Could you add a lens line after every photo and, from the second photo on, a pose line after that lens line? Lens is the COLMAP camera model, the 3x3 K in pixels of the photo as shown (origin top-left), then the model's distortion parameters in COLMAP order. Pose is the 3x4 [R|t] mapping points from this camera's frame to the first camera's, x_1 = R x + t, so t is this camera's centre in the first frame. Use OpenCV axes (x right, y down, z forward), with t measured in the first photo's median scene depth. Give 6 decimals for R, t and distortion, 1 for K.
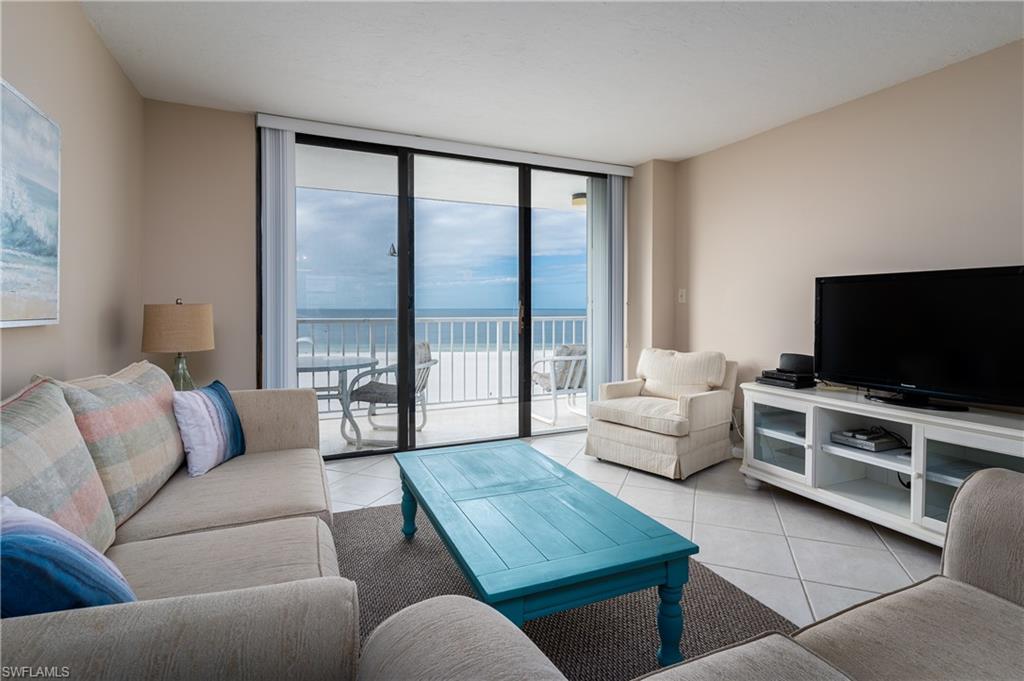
lens RADIAL K [[501.5, 0, 515.1], [0, 501.5, 311.1], [0, 0, 1]] dist [0.001334, 0.000441]
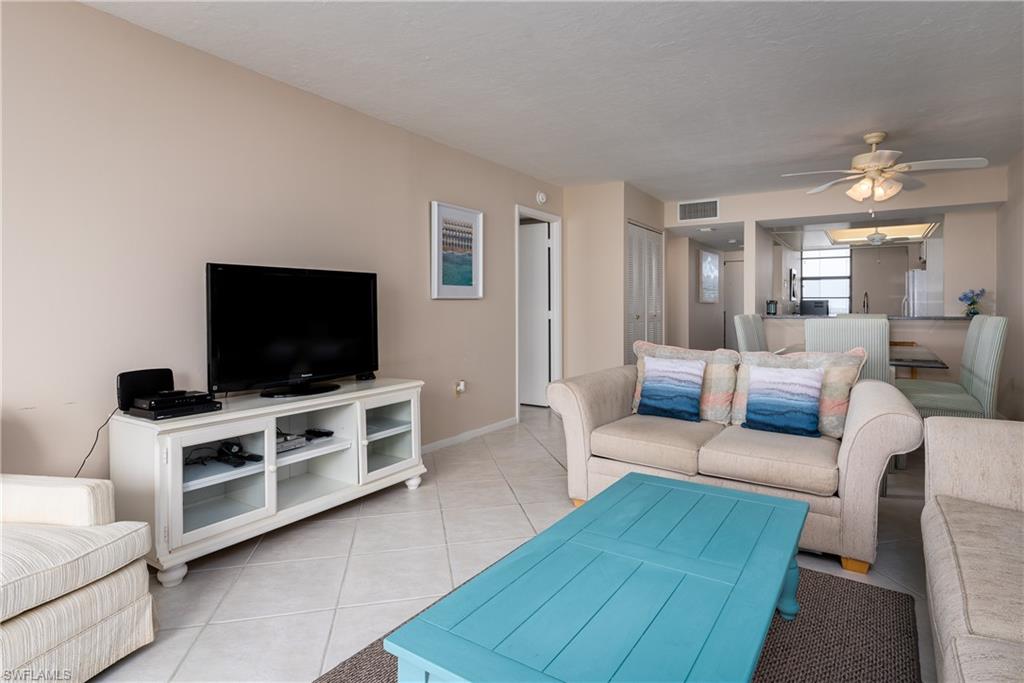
lens RADIAL K [[510.1, 0, 503.2], [0, 510.1, 321.3], [0, 0, 1]] dist [0.001468, 0.000641]
pose [[-0.553493, -0.008267, 0.832813, -0.274391], [0.005510, 0.999893, 0.013587, 0.013069], [-0.832836, 0.012109, -0.553388, 0.943858]]
